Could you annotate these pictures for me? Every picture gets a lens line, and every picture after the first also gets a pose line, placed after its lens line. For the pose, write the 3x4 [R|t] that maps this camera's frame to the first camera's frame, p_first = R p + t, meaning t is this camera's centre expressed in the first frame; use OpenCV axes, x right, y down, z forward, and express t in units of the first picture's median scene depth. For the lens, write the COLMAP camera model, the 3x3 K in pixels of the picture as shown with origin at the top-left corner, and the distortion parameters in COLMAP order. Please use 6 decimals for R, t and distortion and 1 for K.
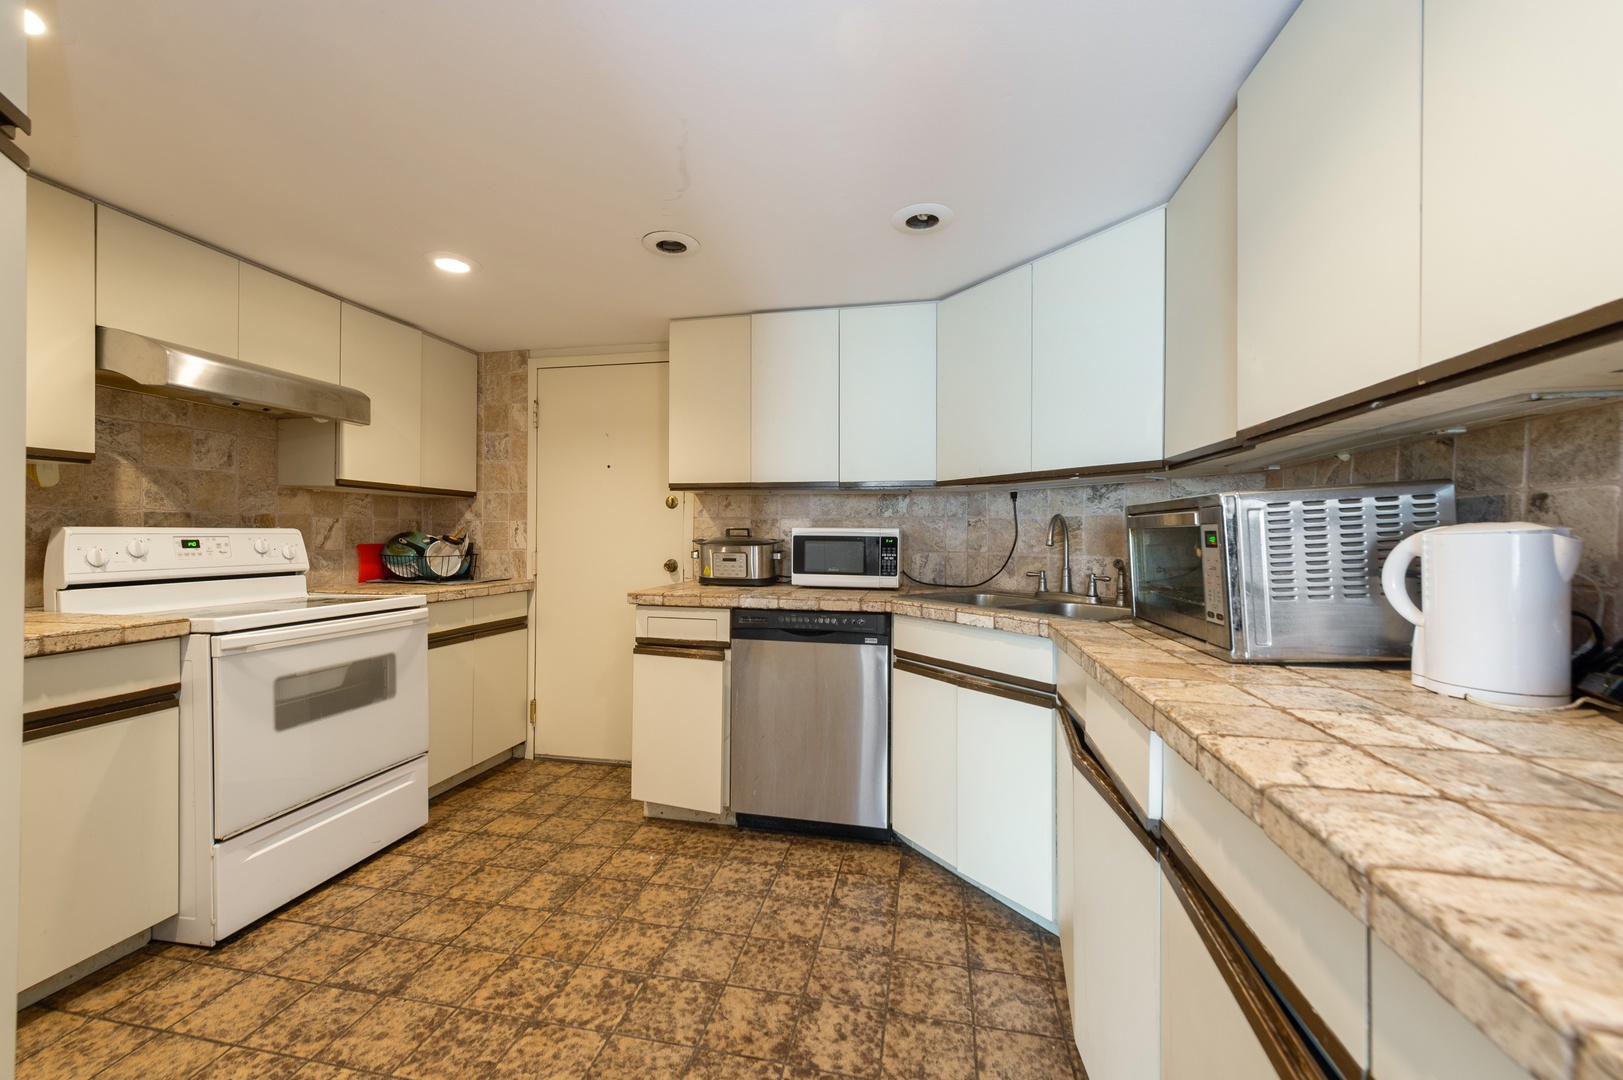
lens RADIAL K [[651.3, 0, 806.5], [0, 651.3, 537.4], [0, 0, 1]] dist [0.001169, 0.000039]
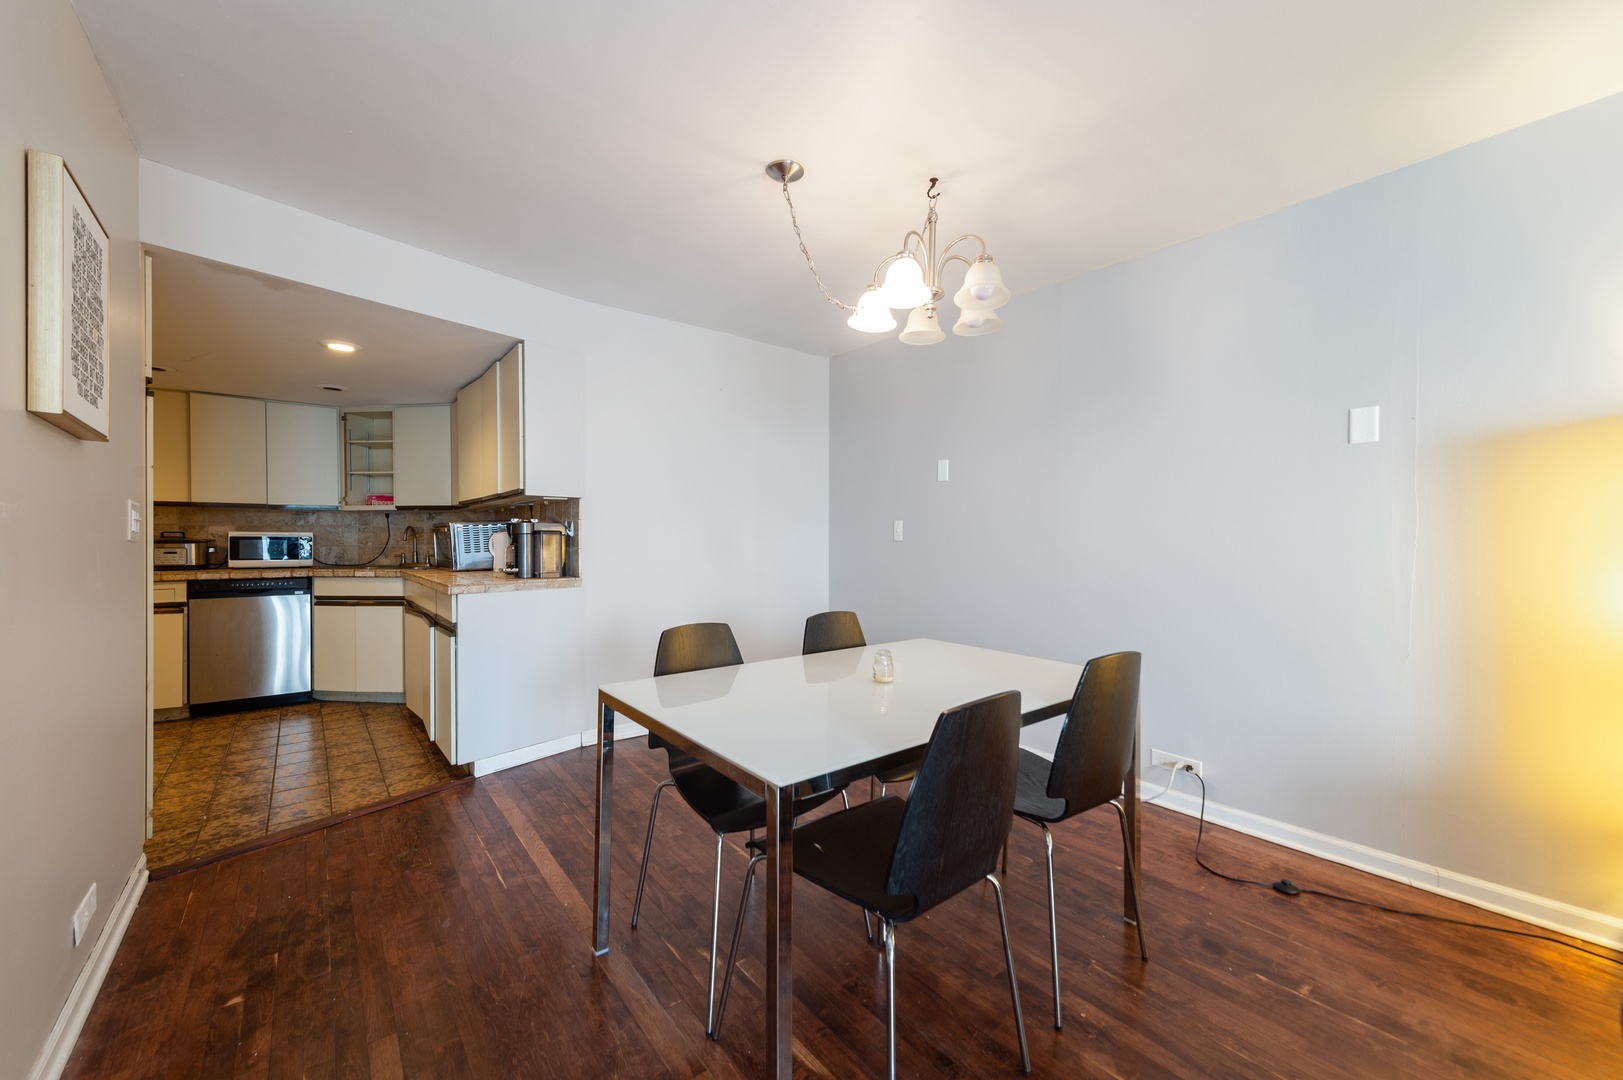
lens RADIAL K [[634.0, 0, 808.0], [0, 634.0, 542.9], [0, 0, 1]] dist [0.001335, -0.000006]
pose [[0.645046, -0.011176, 0.764062, -0.303837], [0.008064, 0.999937, 0.007819, 0.012646], [-0.764102, 0.001118, 0.645095, -1.125268]]
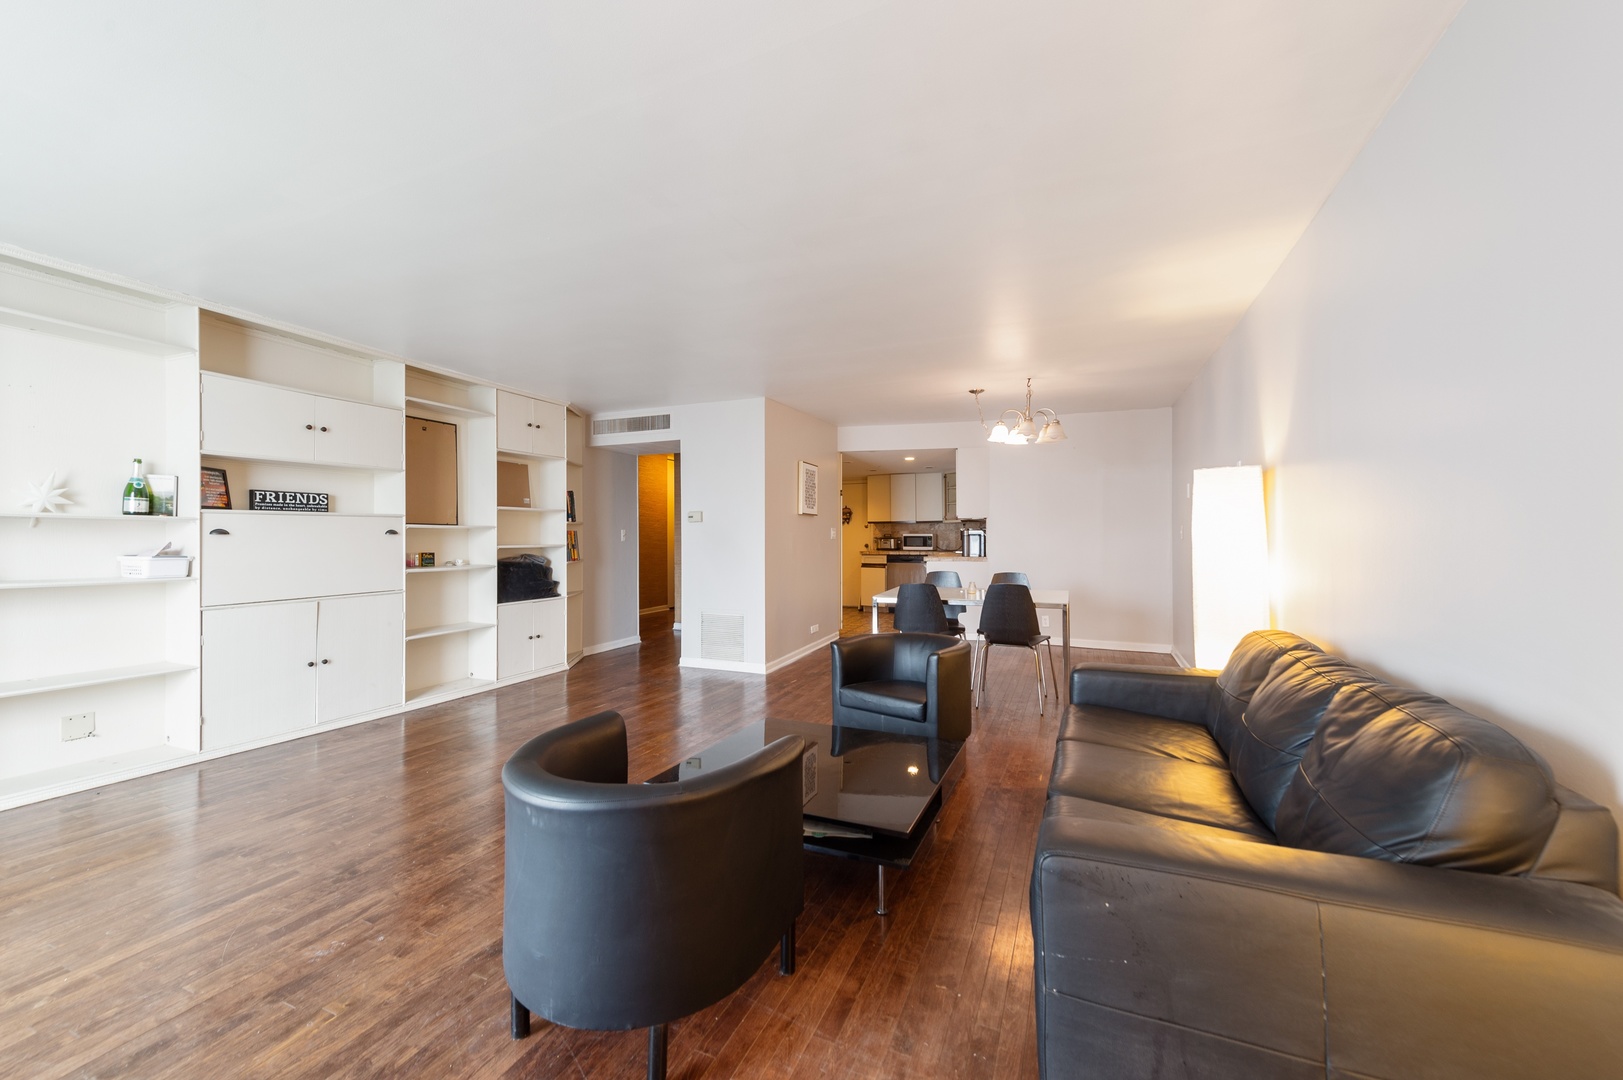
lens RADIAL K [[634.0, 0, 807.0], [0, 634.0, 534.9], [0, 0, 1]] dist [0.001335, -0.000006]
pose [[0.979426, -0.010702, -0.201518, 0.168603], [0.010201, 0.999942, -0.003523, -0.002620], [0.201544, 0.001395, 0.979479, -2.607449]]
